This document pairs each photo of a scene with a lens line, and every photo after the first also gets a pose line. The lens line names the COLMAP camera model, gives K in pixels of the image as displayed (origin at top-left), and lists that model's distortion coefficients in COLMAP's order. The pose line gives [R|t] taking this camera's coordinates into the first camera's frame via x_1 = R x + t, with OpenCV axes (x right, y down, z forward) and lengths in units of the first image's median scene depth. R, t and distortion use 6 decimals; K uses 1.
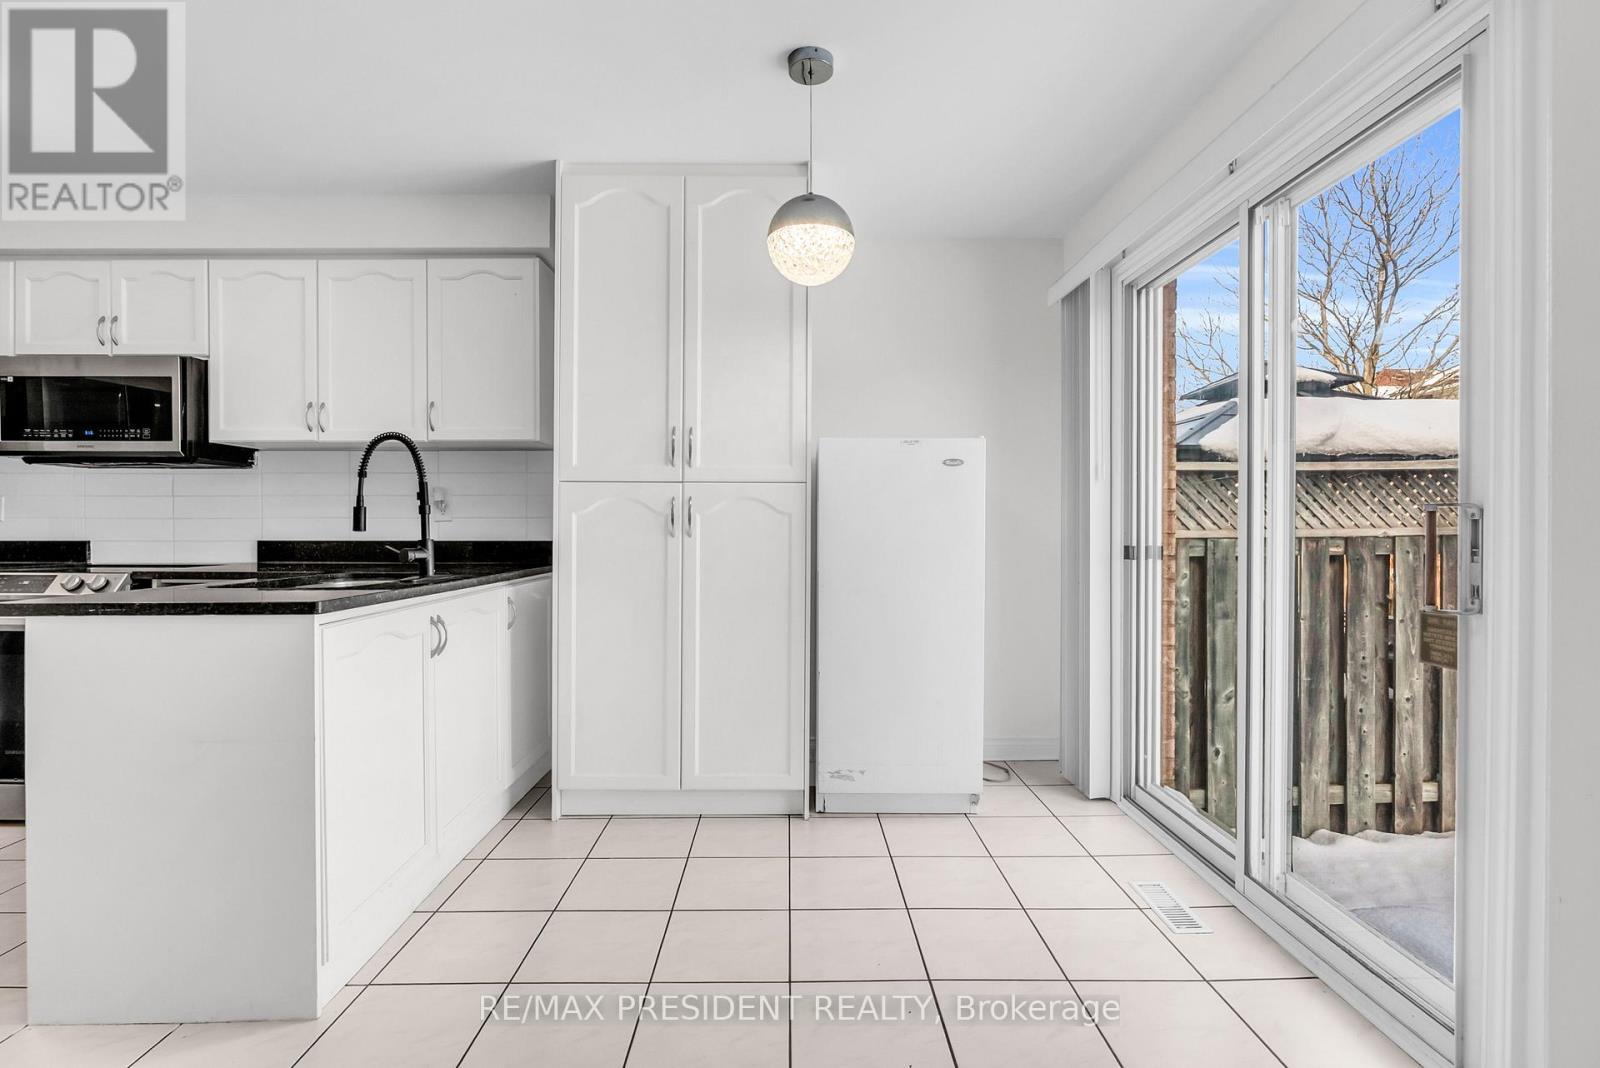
lens RADIAL K [[737.4, 0, 796.3], [0, 737.4, 529.0], [0, 0, 1]] dist [-0.003670, 0.000429]
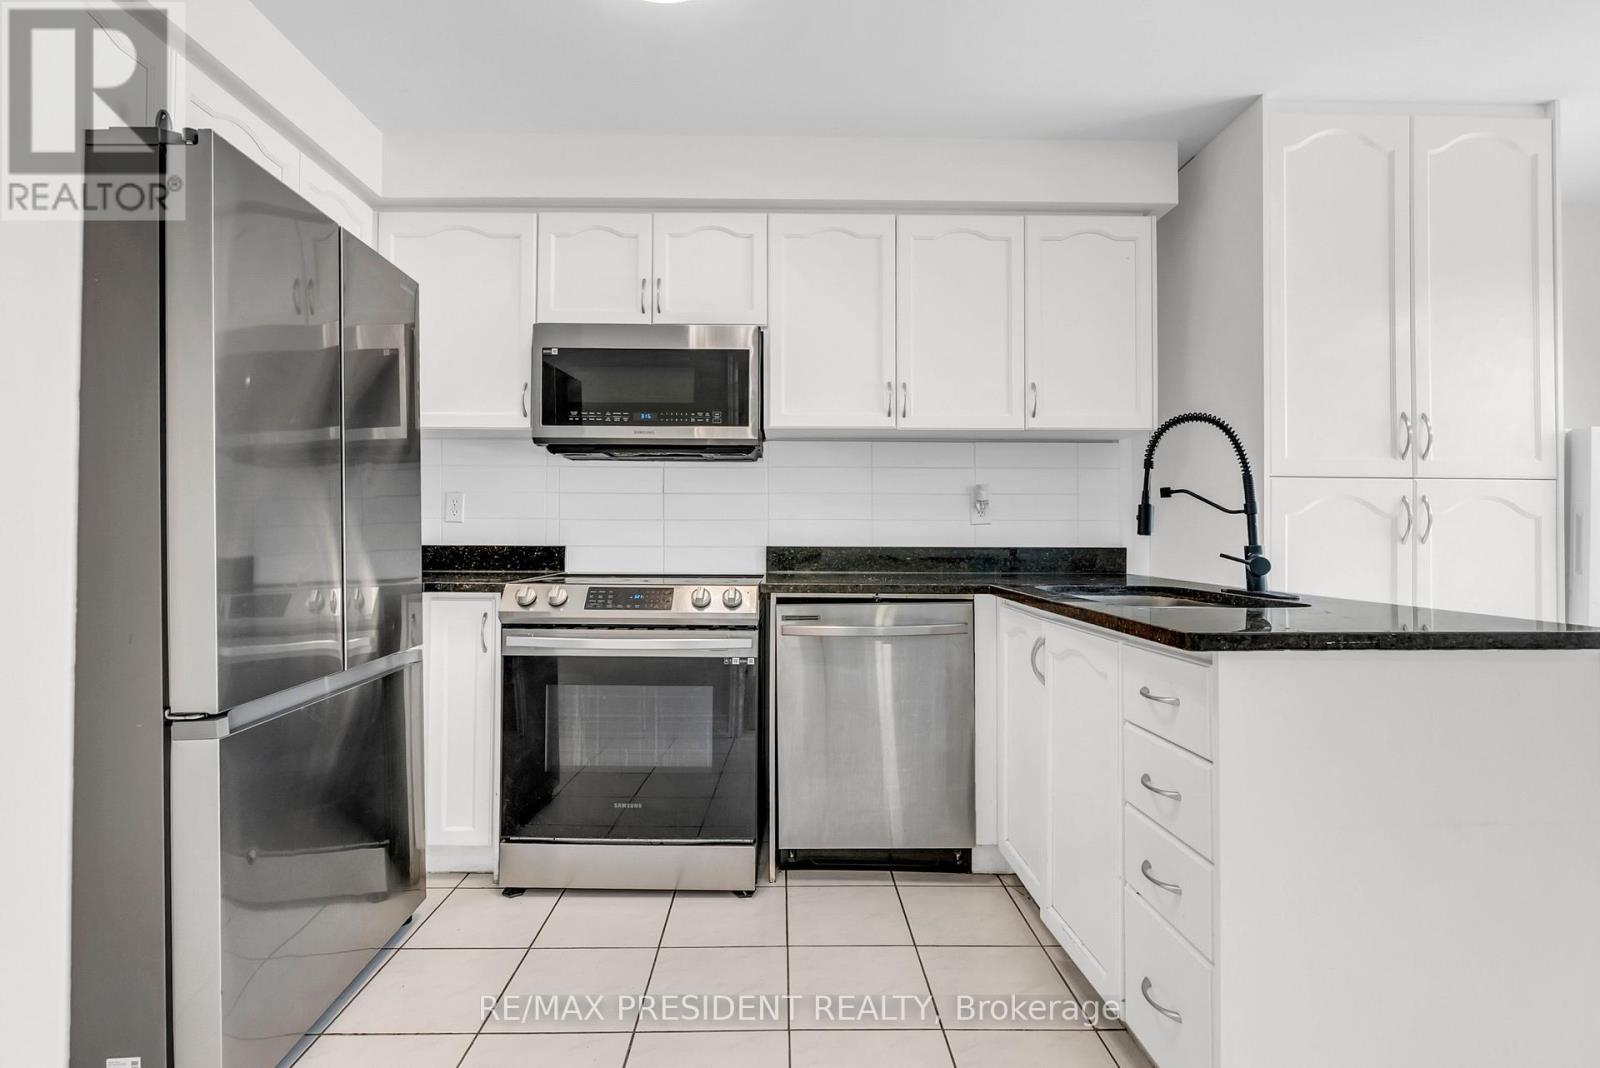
lens RADIAL K [[756.7, 0, 798.3], [0, 756.7, 522.9], [0, 0, 1]] dist [-0.002663, 0.000190]
pose [[0.999840, 0.003226, 0.017604, -0.808203], [-0.002940, 0.999864, -0.016229, 0.003308], [-0.017654, 0.016175, 0.999713, 0.142319]]
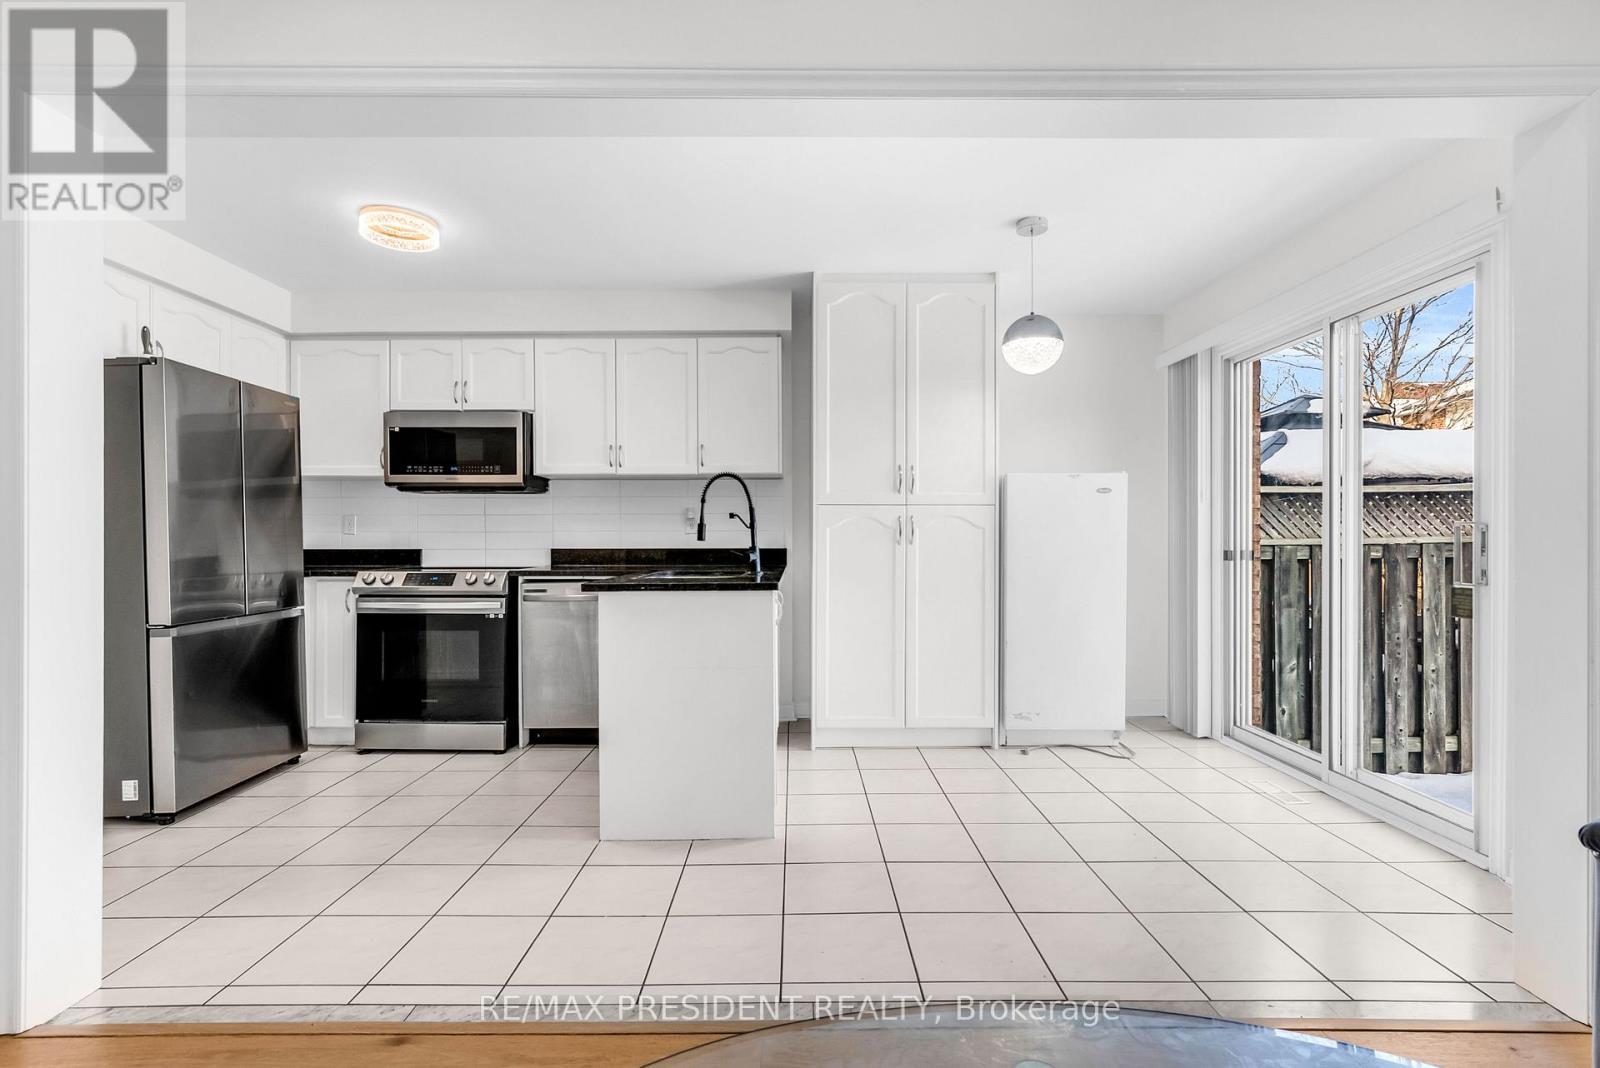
lens RADIAL K [[741.4, 0, 797.2], [0, 741.4, 538.8], [0, 0, 1]] dist [0.005178, 0.000497]
pose [[0.999993, -0.002479, -0.002952, -0.329312], [0.002474, 0.999995, -0.001699, 0.001622], [0.002956, 0.001691, 0.999994, -0.363634]]
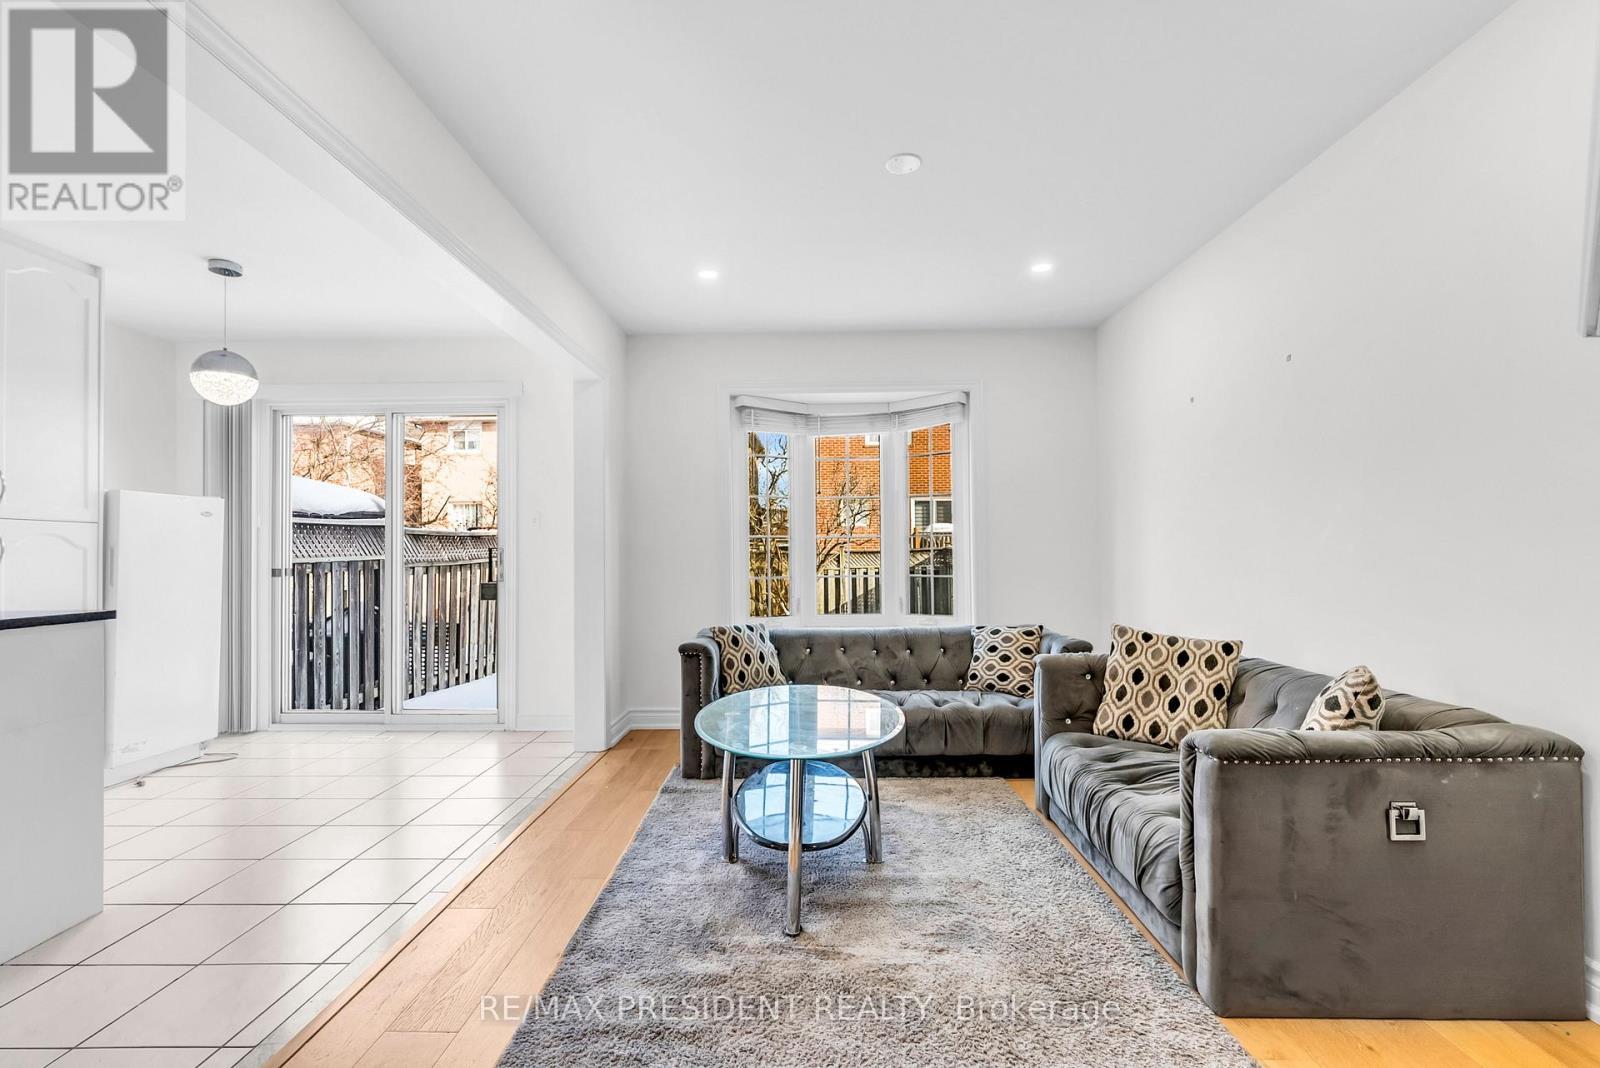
lens RADIAL K [[731.7, 0, 806.4], [0, 731.7, 548.1], [0, 0, 1]] dist [-0.000934, -0.006489]
pose [[0.018251, 0.006581, 0.999812, -1.108148], [0.007872, 0.999946, -0.006725, -0.002472], [-0.999802, 0.007994, 0.018198, -0.202234]]
